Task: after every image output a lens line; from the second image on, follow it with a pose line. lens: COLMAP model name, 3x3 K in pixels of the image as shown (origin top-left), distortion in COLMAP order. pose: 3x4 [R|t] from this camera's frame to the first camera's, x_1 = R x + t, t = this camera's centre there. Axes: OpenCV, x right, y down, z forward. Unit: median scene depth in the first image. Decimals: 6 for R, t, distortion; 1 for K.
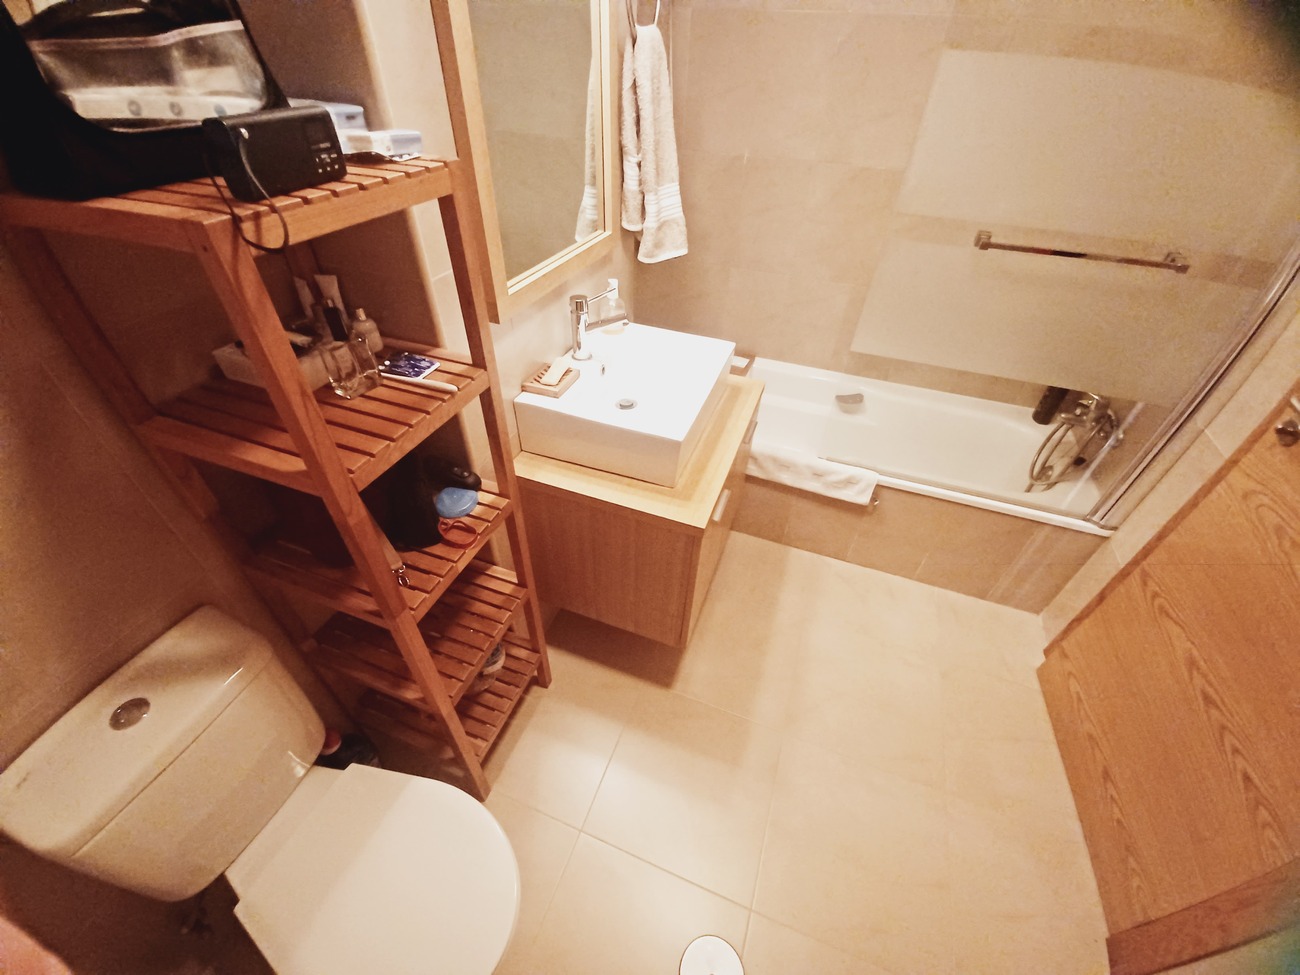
lens RADIAL K [[515.8, 0, 650.0], [0, 515.8, 487.5], [0, 0, 1]] dist [0.015160, -0.000153]
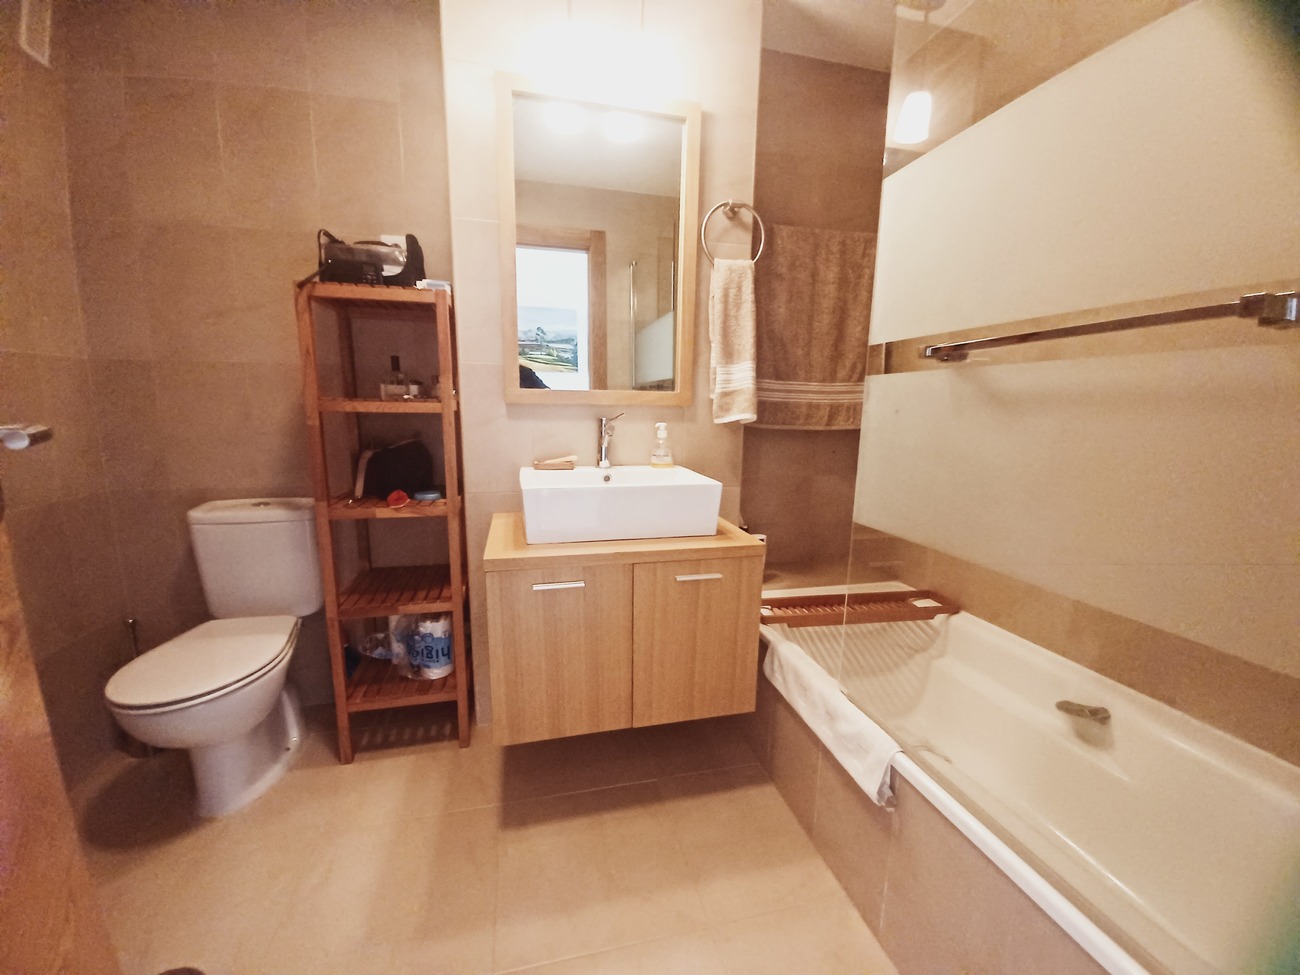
lens RADIAL K [[515.8, 0, 650.0], [0, 515.8, 487.5], [0, 0, 1]] dist [0.015160, -0.000153]
pose [[0.568798, 0.104722, -0.815783, 0.558772], [-0.529575, 0.805532, -0.265835, 0.030039], [0.629300, 0.583225, 0.513643, 0.282078]]
